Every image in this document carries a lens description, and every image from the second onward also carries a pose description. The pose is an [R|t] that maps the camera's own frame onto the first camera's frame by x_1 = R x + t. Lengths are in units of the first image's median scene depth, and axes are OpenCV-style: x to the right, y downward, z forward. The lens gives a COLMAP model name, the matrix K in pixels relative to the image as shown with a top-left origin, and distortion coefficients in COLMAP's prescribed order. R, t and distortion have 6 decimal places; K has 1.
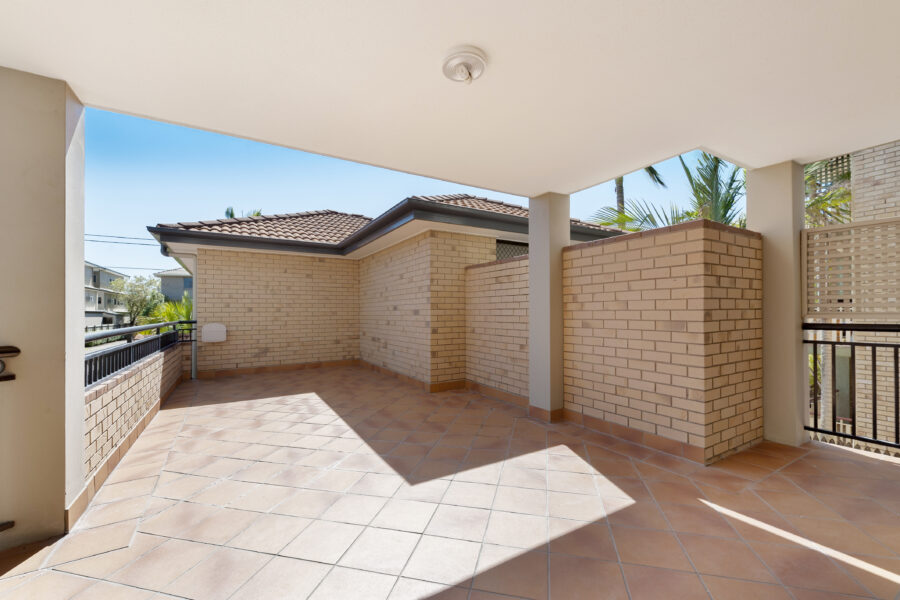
lens RADIAL K [[371.0, 0, 451.9], [0, 371.0, 306.2], [0, 0, 1]] dist [-0.000286, 0.000000]
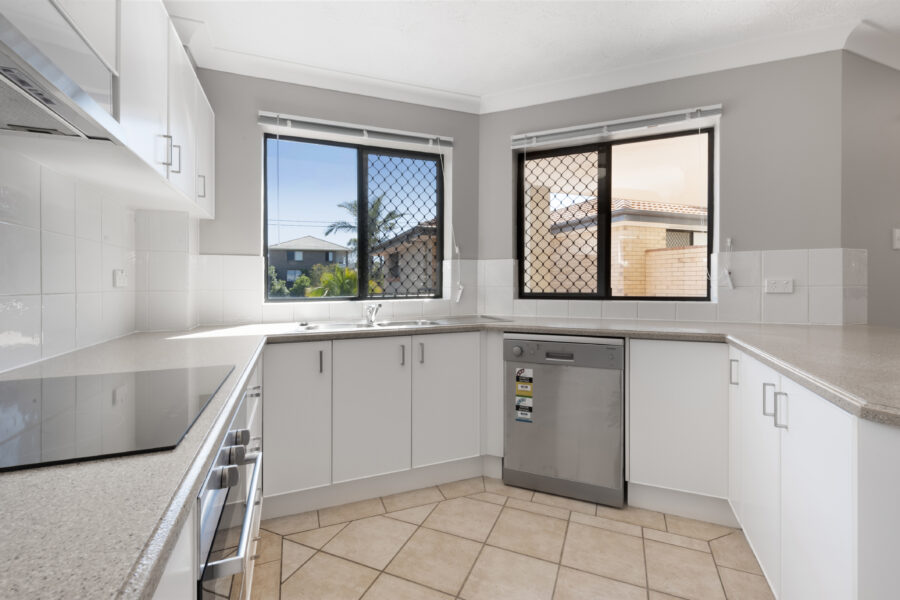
lens RADIAL K [[402.3, 0, 449.3], [0, 402.3, 292.4], [0, 0, 1]] dist [0.000279, 0.000010]
pose [[0.986380, 0.009108, -0.164227, -0.455131], [-0.004090, 0.999515, 0.030872, 0.009093], [0.164429, -0.029780, 0.985939, -0.633579]]
